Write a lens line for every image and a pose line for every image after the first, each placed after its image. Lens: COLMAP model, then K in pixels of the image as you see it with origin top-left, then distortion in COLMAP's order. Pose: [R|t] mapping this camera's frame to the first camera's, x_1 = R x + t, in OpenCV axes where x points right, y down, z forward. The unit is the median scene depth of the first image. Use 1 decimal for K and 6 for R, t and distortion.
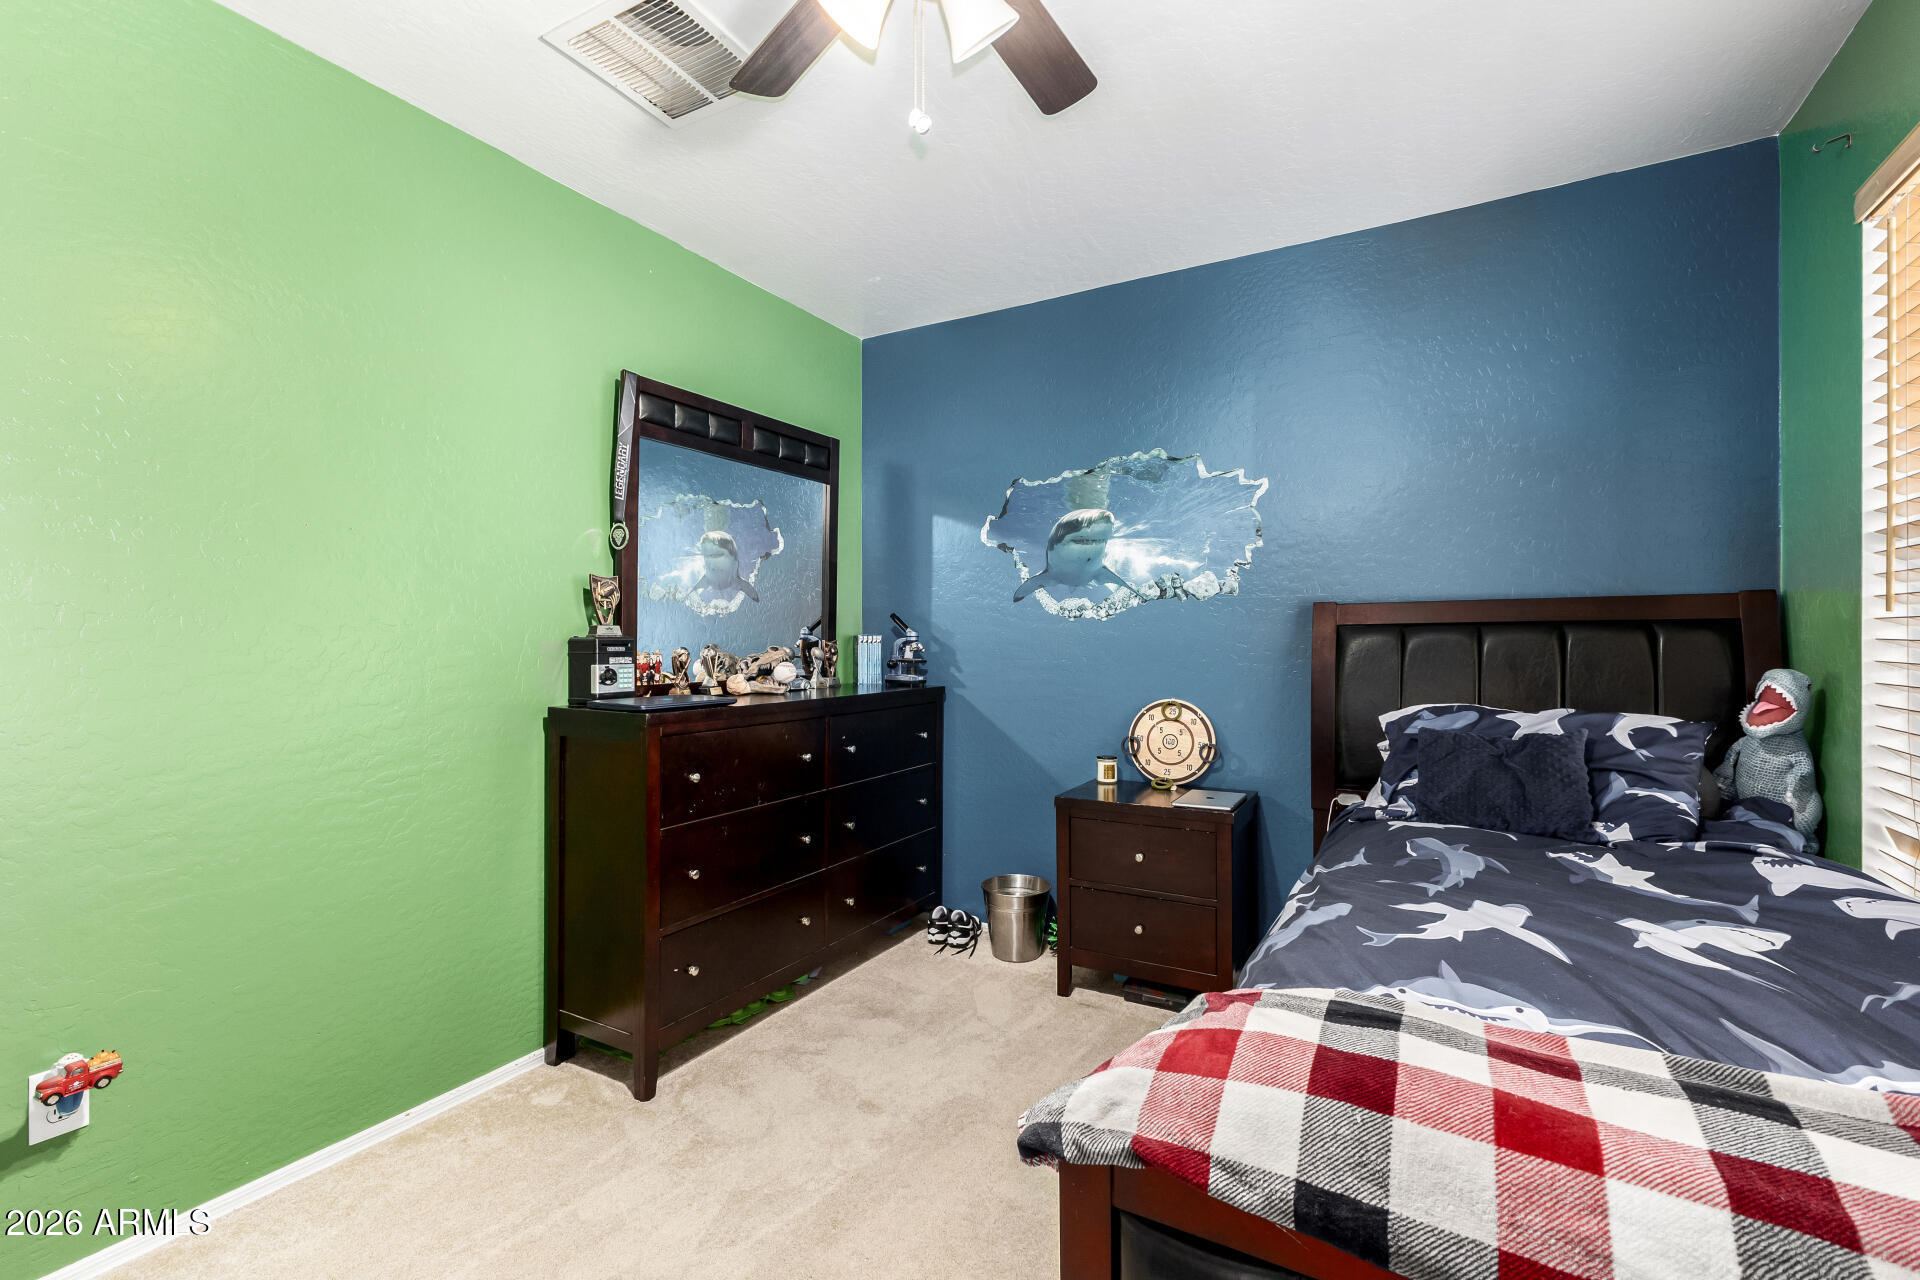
lens RADIAL K [[843.6, 0, 966.3], [0, 843.6, 636.7], [0, 0, 1]] dist [0.004343, -0.000297]
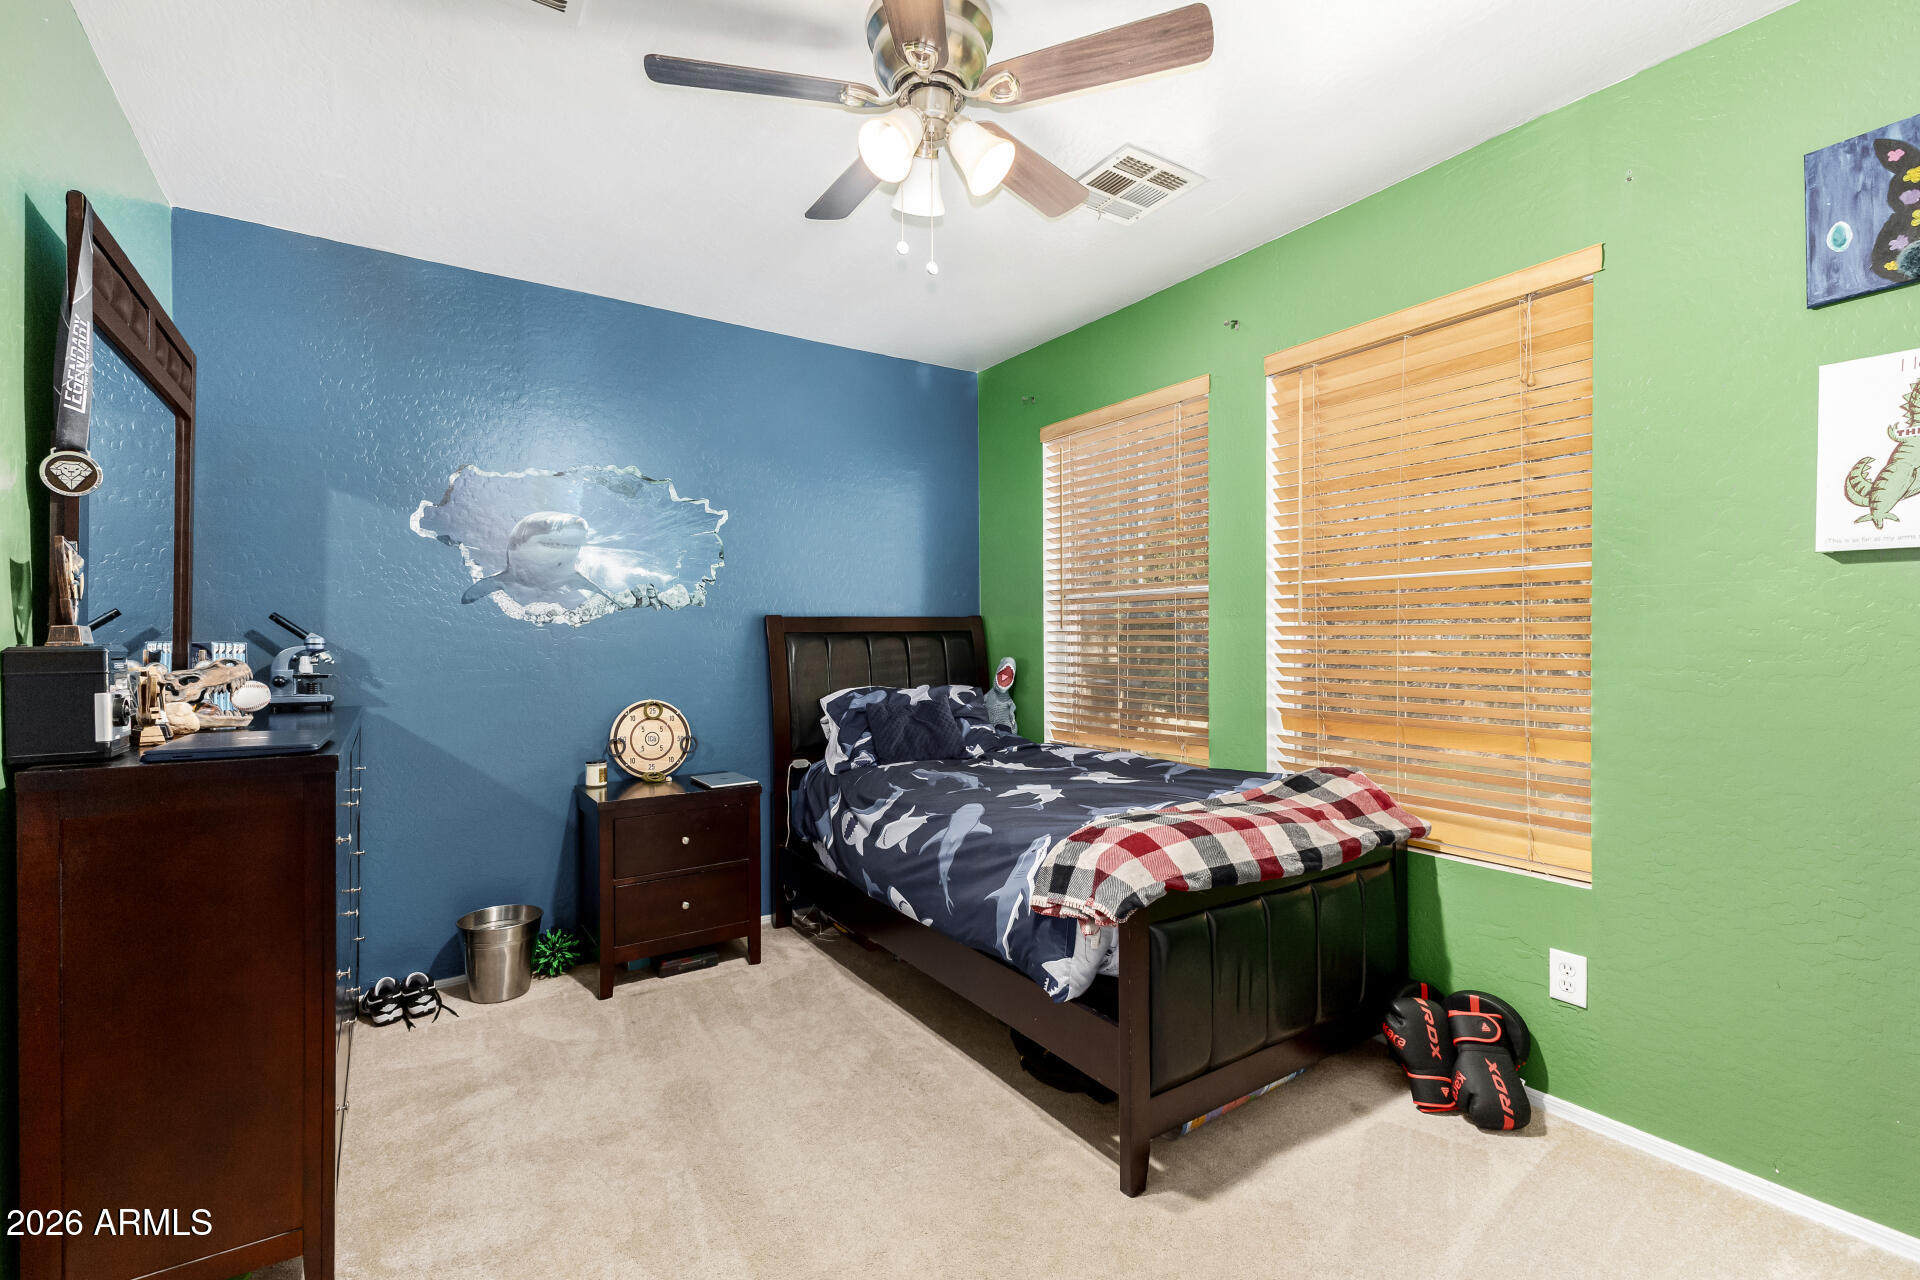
lens RADIAL K [[854.7, 0, 960.0], [0, 854.7, 640.0], [0, 0, 1]] dist [0.023486, 0.000059]
pose [[0.448757, -0.002072, 0.893651, -0.565276], [0.003895, 0.999992, 0.000362, -0.001885], [-0.893645, 0.003318, 0.448762, 0.145935]]
